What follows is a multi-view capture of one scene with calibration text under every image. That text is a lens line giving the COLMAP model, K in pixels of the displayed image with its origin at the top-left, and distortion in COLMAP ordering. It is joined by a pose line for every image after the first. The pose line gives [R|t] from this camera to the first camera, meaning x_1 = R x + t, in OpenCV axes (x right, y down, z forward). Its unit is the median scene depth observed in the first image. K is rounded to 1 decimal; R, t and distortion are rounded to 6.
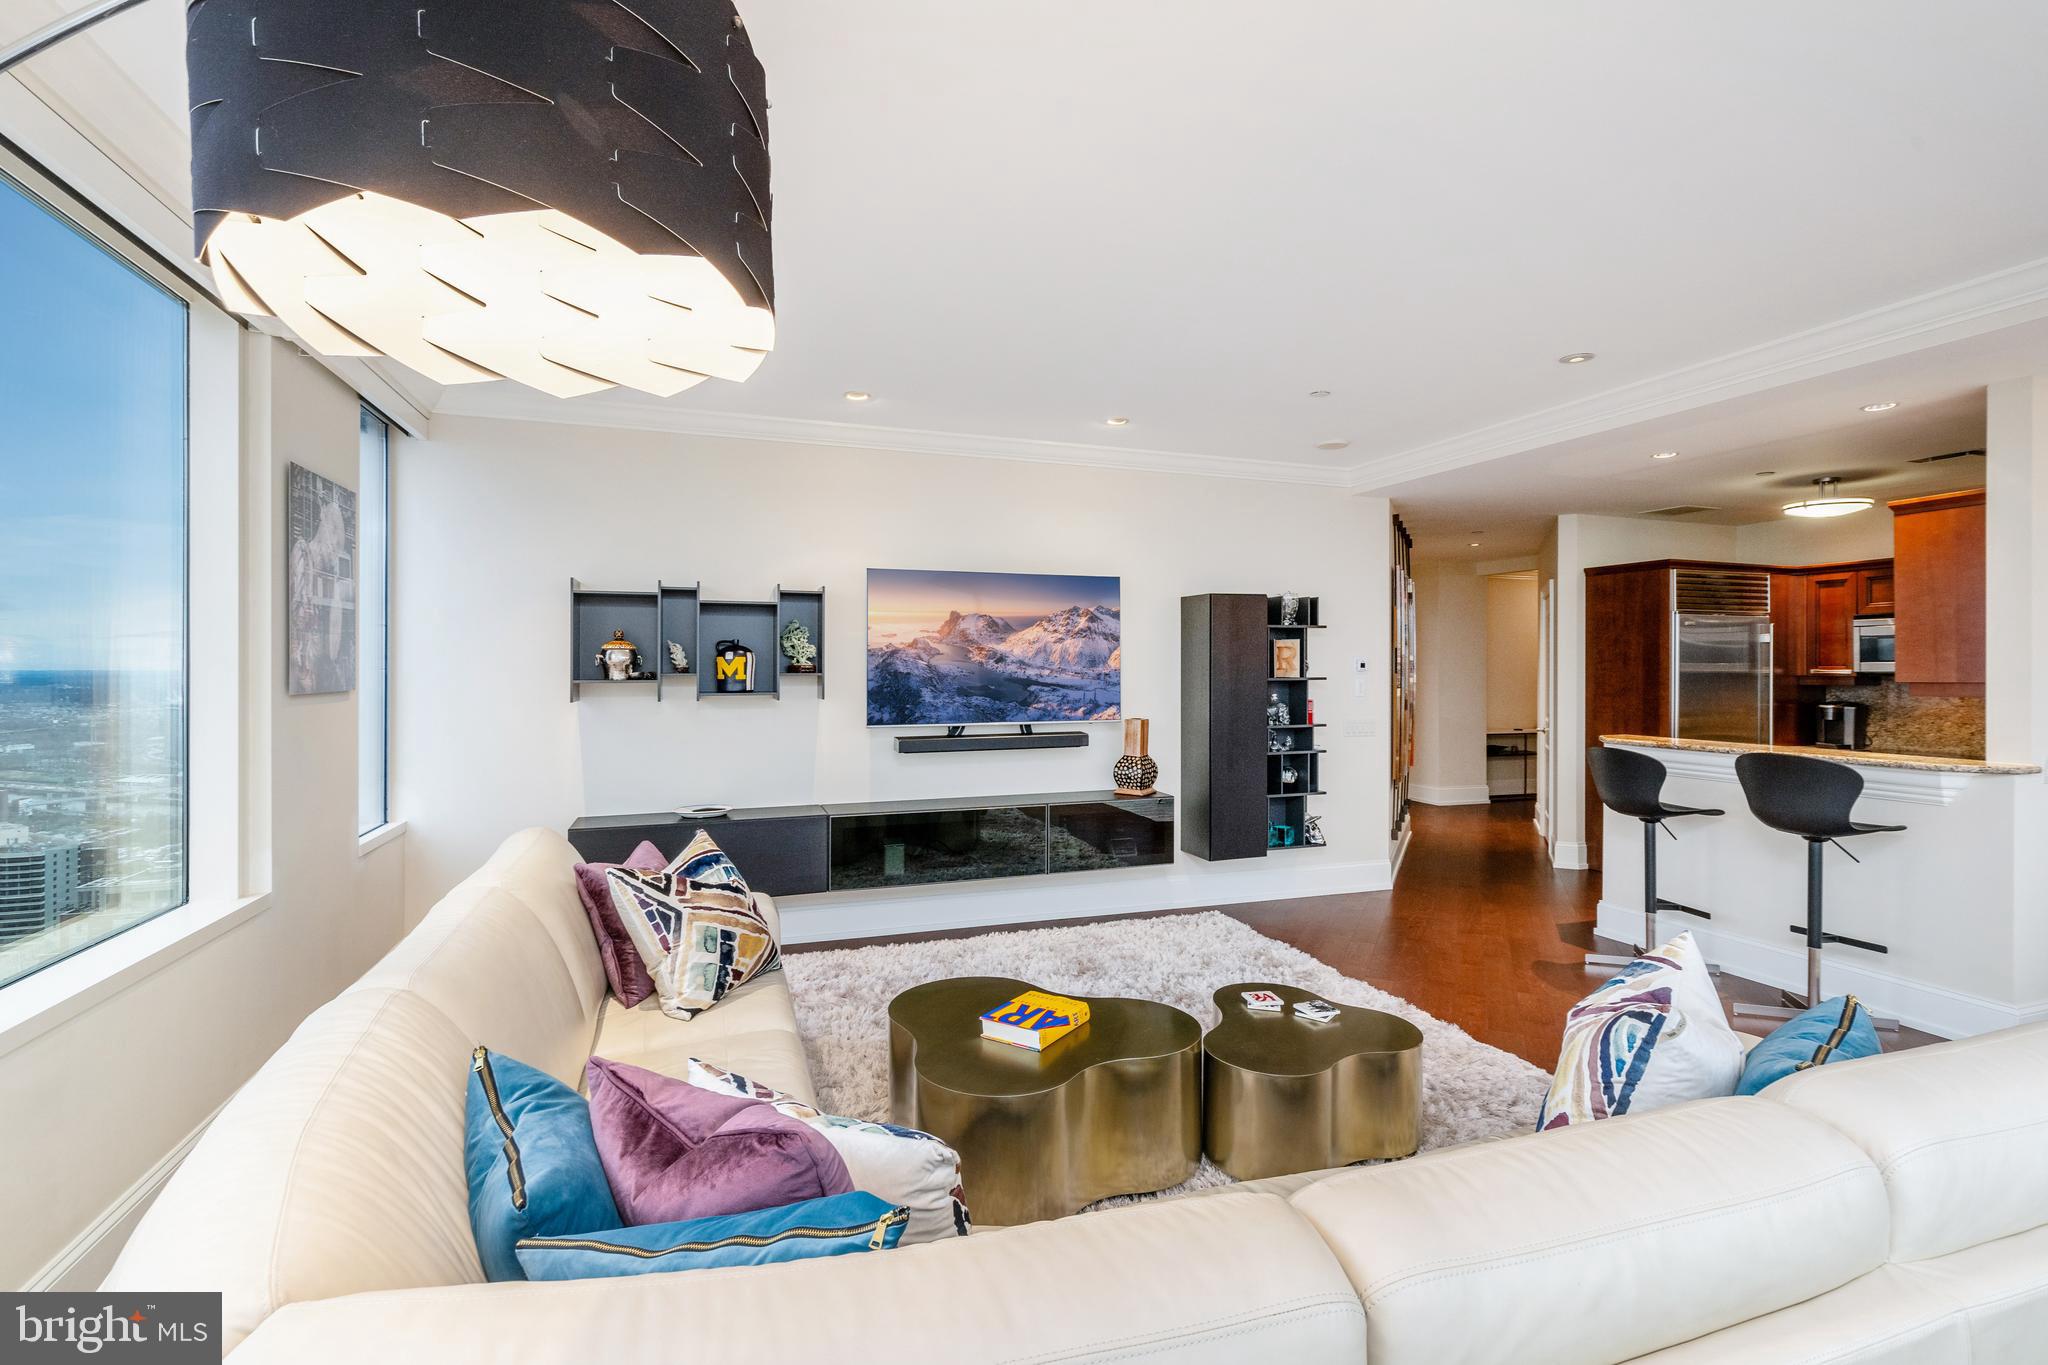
lens RADIAL K [[968.7, 0, 1029.1], [0, 968.7, 661.1], [0, 0, 1]] dist [0.008634, -0.001127]
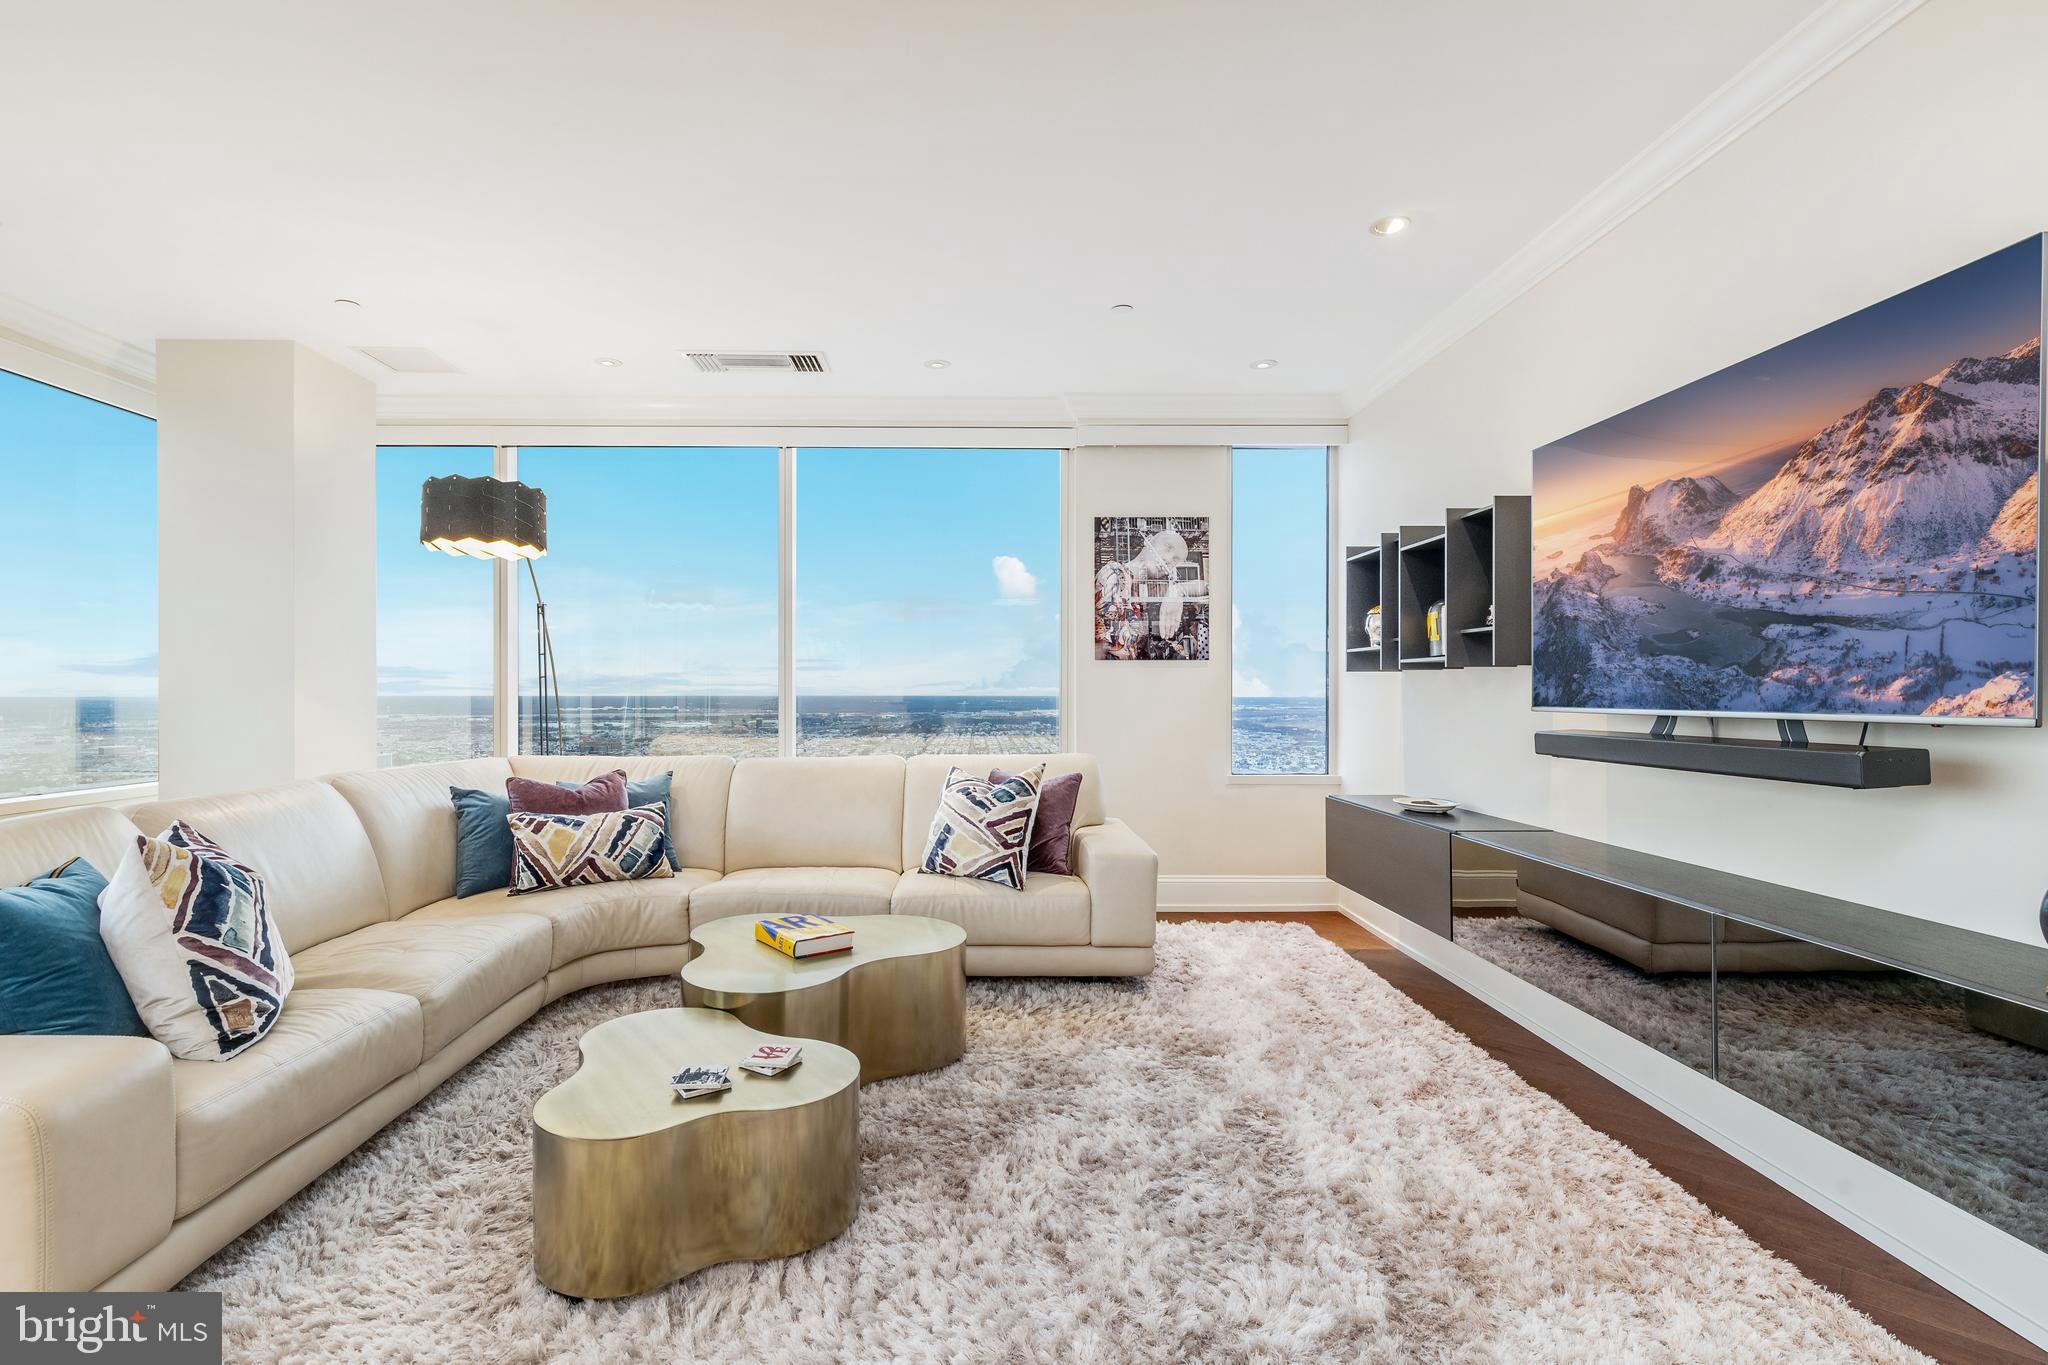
lens RADIAL K [[968.7, 0, 981.9], [0, 968.7, 696.4], [0, 0, 1]] dist [0.008634, -0.001127]
pose [[-0.345279, 0.002661, -0.938496, 0.502231], [0.000364, 0.999996, 0.002702, 0.054451], [0.938500, 0.000591, -0.345279, 0.834416]]
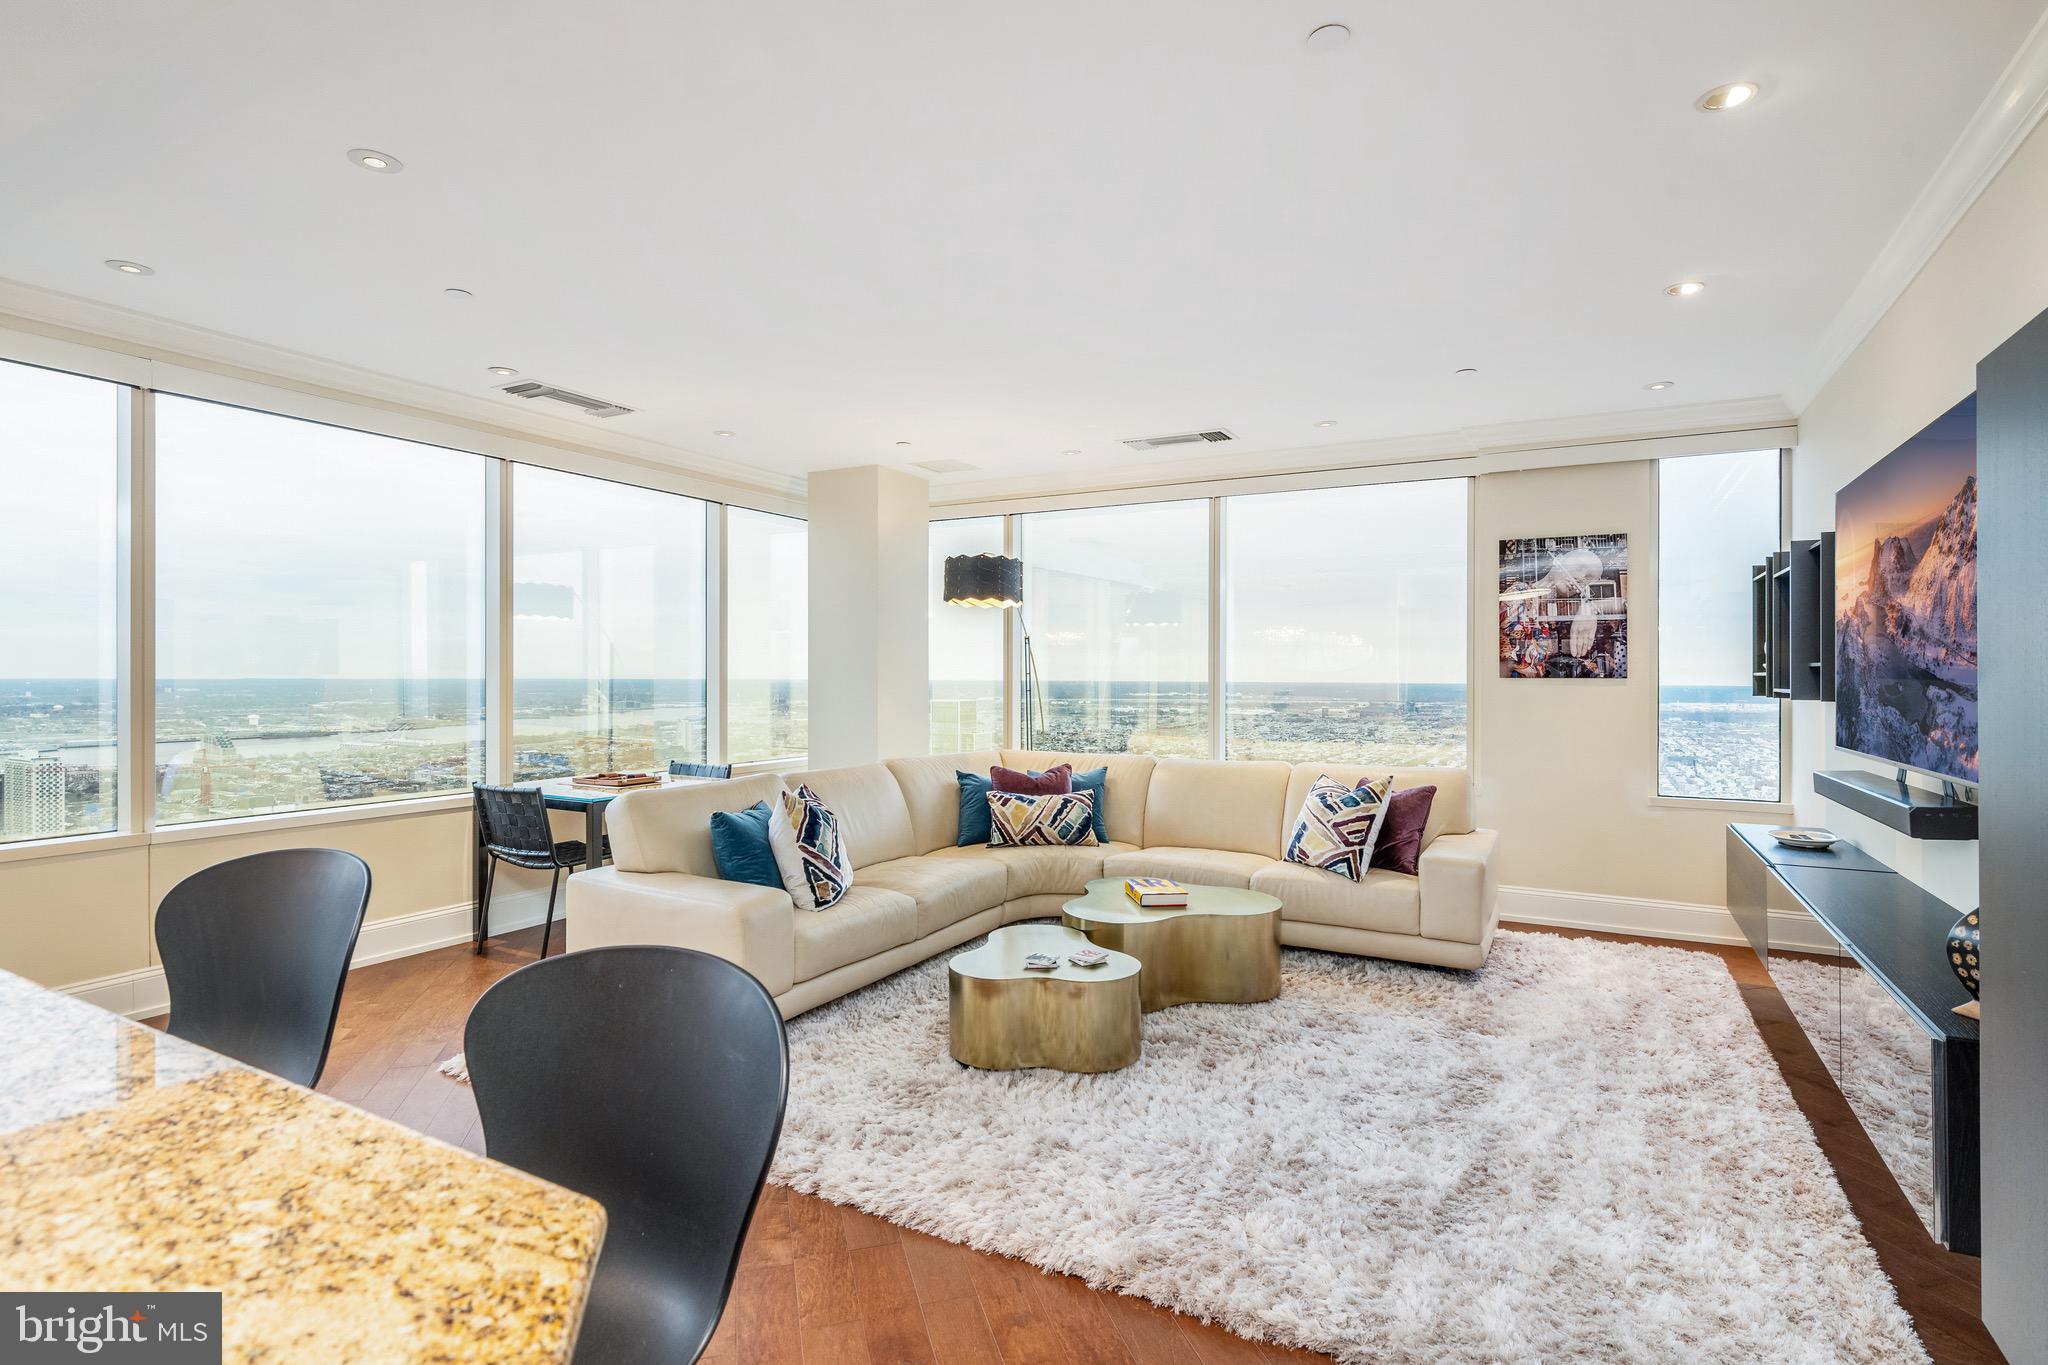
lens RADIAL K [[1034.6, 0, 1023.9], [0, 1034.6, 686.1], [0, 0, 1]] dist [0.001795, -0.000616]
pose [[-0.763255, 0.001799, -0.646095, 0.621290], [-0.005394, 0.999944, 0.009157, 0.023528], [0.646075, 0.010474, -0.763202, 1.097606]]
